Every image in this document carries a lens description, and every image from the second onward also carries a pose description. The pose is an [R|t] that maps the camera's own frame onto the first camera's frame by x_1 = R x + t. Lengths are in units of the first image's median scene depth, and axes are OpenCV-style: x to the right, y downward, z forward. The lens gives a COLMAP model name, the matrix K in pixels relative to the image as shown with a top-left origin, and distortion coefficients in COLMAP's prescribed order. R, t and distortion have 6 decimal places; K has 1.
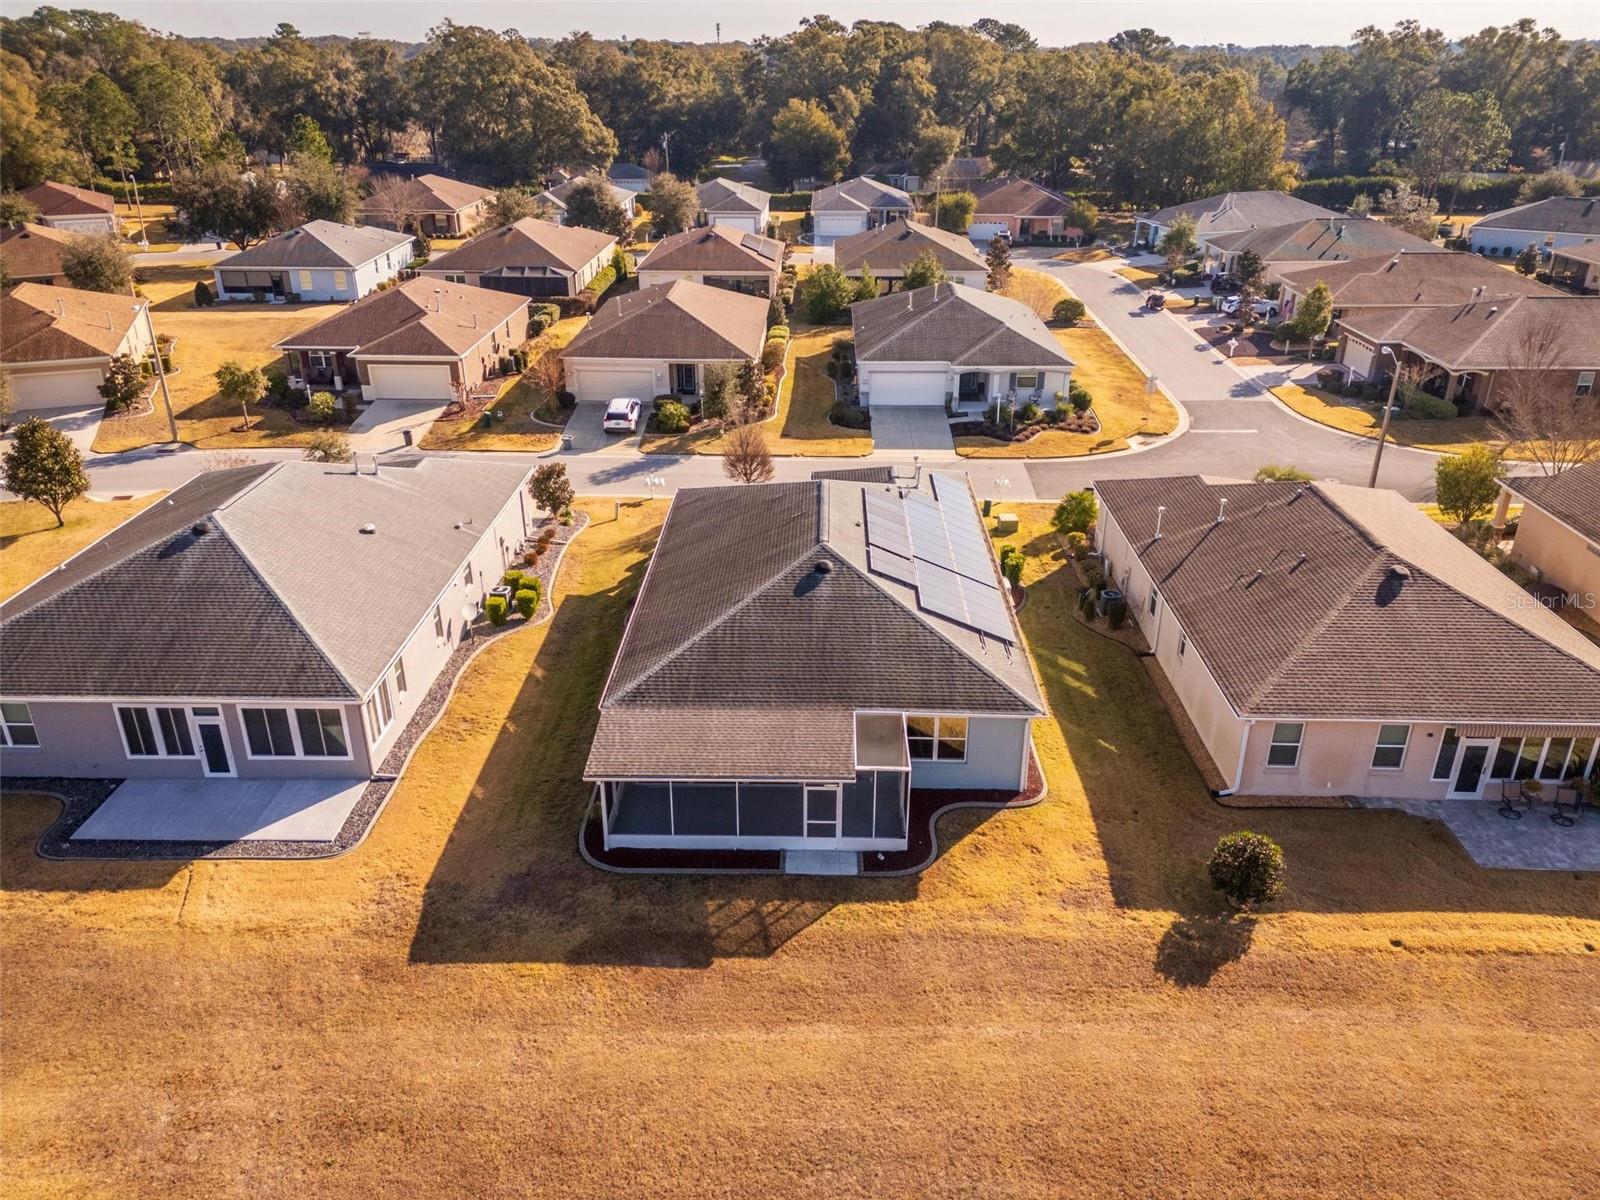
lens RADIAL K [[1166.8, 0, 797.0], [0, 1166.8, 612.5], [0, 0, 1]] dist [0.097526, -0.092563]
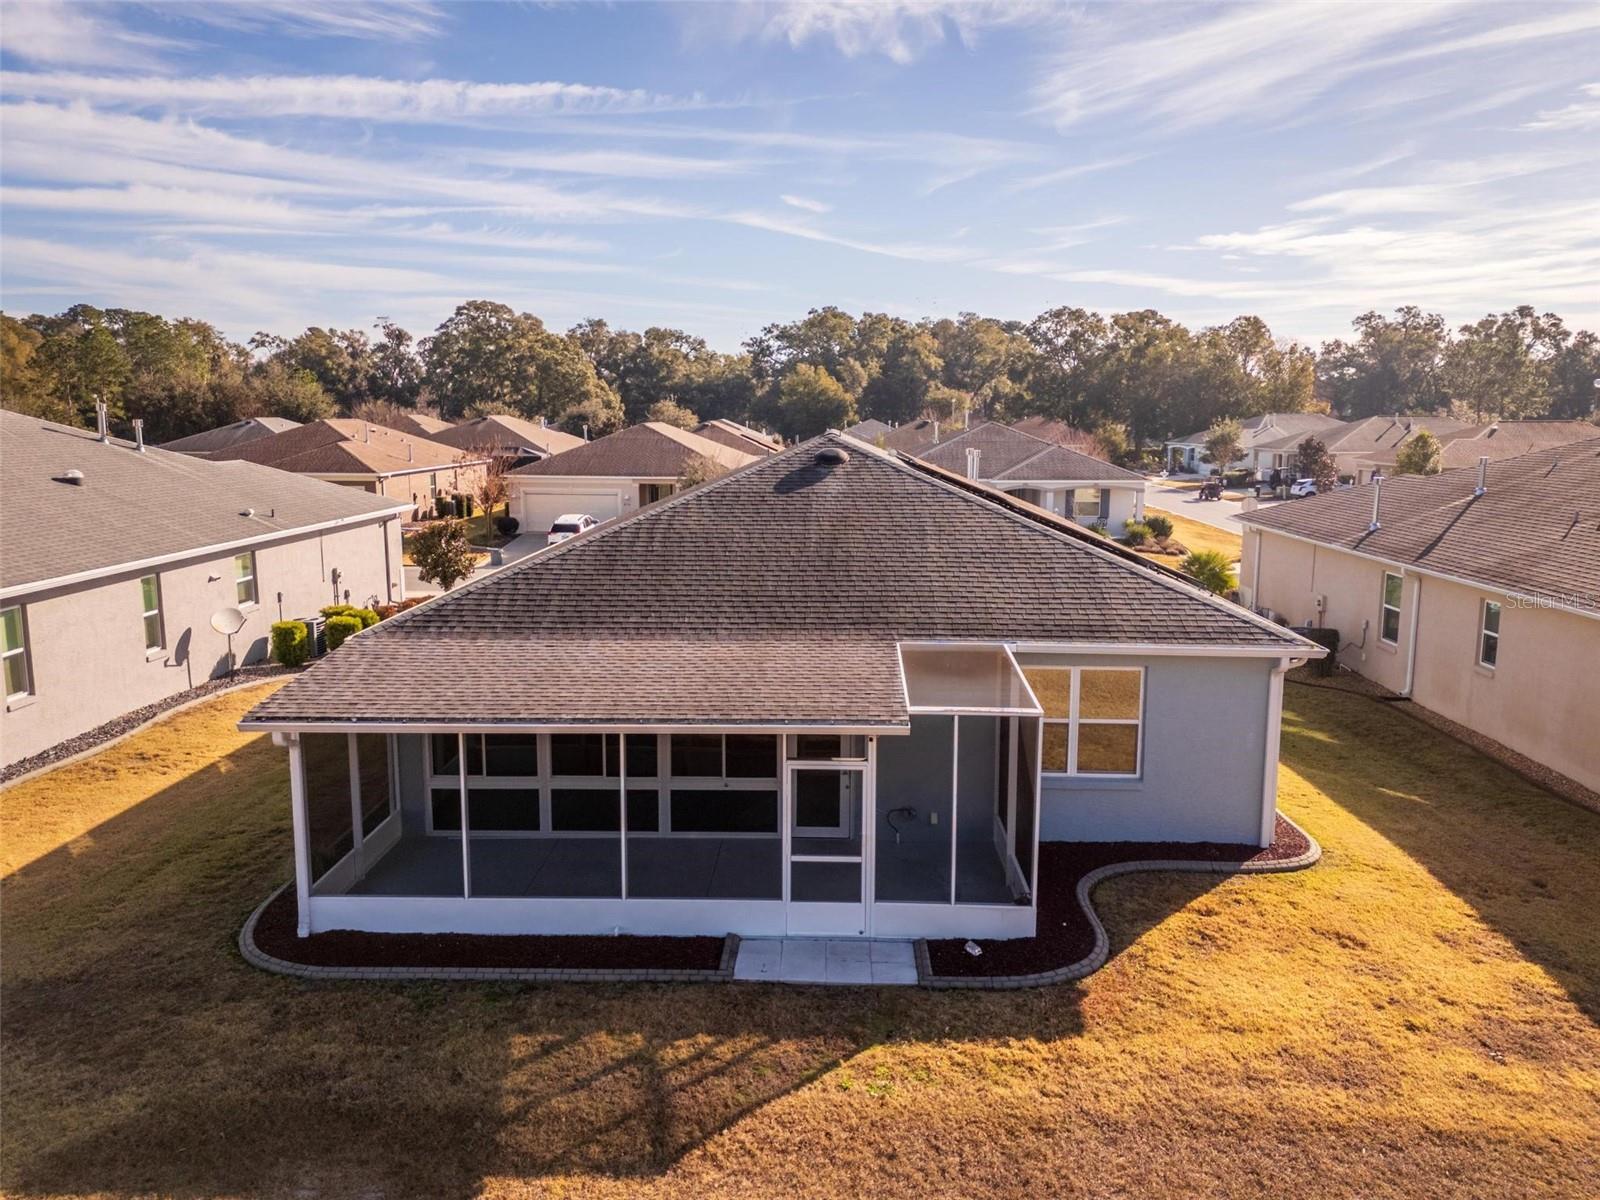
lens RADIAL K [[1169.4, 0, 800.0], [0, 1169.4, 600.0], [0, 0, 1]] dist [0.093617, -0.101429]
pose [[0.999973, 0.003816, -0.006213, 0.013394], [-0.005435, 0.958142, -0.286243, 0.201353], [0.004860, 0.286269, 0.958137, 0.550944]]
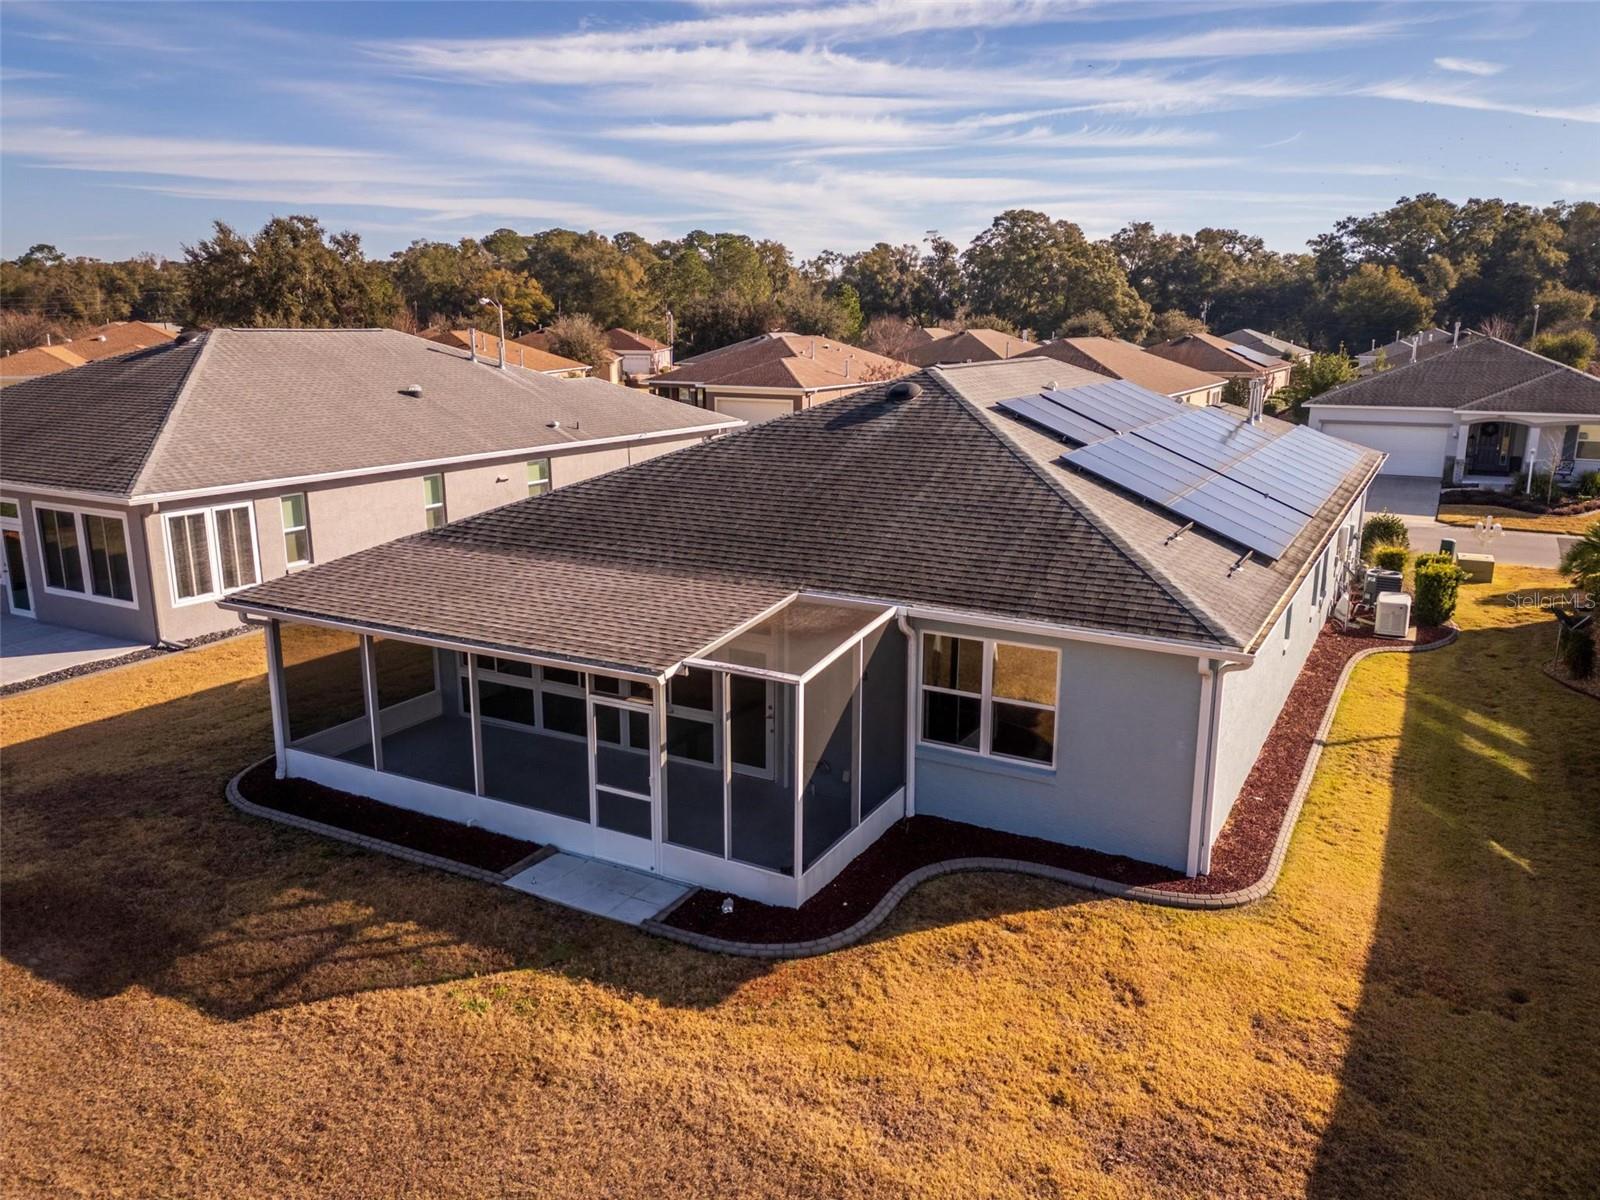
lens RADIAL K [[1167.2, 0, 801.8], [0, 1167.2, 615.0], [0, 0, 1]] dist [0.073061, -0.062434]
pose [[0.885878, 0.114870, -0.449472, 0.252193], [-0.203020, 0.967153, -0.152966, 0.161146], [0.417137, 0.226761, 0.880100, 0.608742]]
